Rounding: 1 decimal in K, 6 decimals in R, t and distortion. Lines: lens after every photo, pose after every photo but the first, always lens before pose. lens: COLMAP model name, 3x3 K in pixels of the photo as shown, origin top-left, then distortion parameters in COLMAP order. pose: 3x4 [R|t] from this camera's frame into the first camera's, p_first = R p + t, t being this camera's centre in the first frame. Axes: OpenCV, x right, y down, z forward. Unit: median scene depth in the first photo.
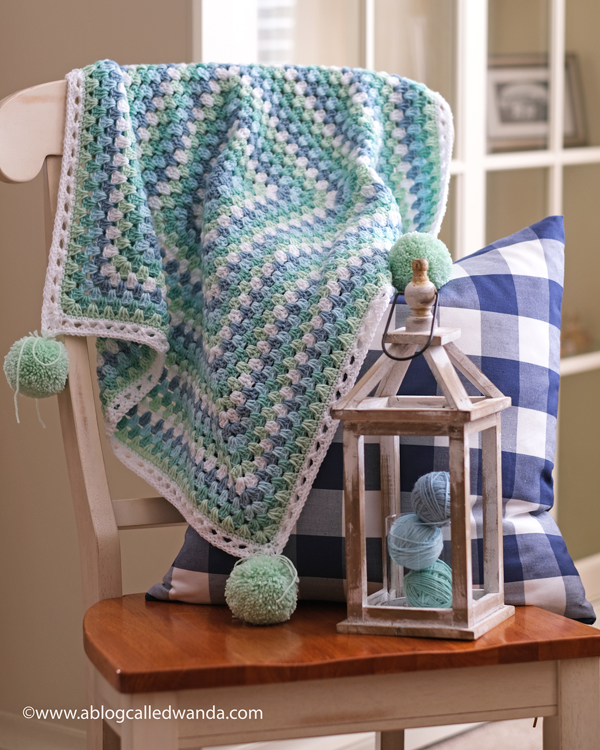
lens RADIAL K [[2395.0, 0, 300.0], [0, 2395.0, 375.0], [0, 0, 1]] dist [-0.039410, 0.956278]
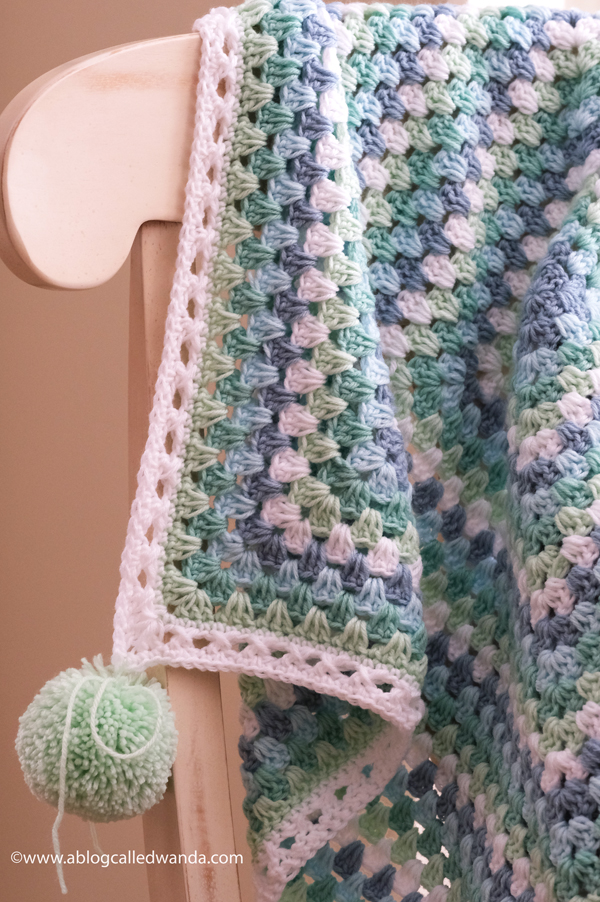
lens RADIAL K [[2433.2, 0, 301.3], [0, 2433.2, 516.0], [0, 0, 1]] dist [0.033046, -0.619172]
pose [[0.998825, 0.048036, 0.006393, -0.079075], [-0.048415, 0.994837, 0.089190, -0.080046], [-0.002076, -0.089395, 0.995994, 0.584865]]
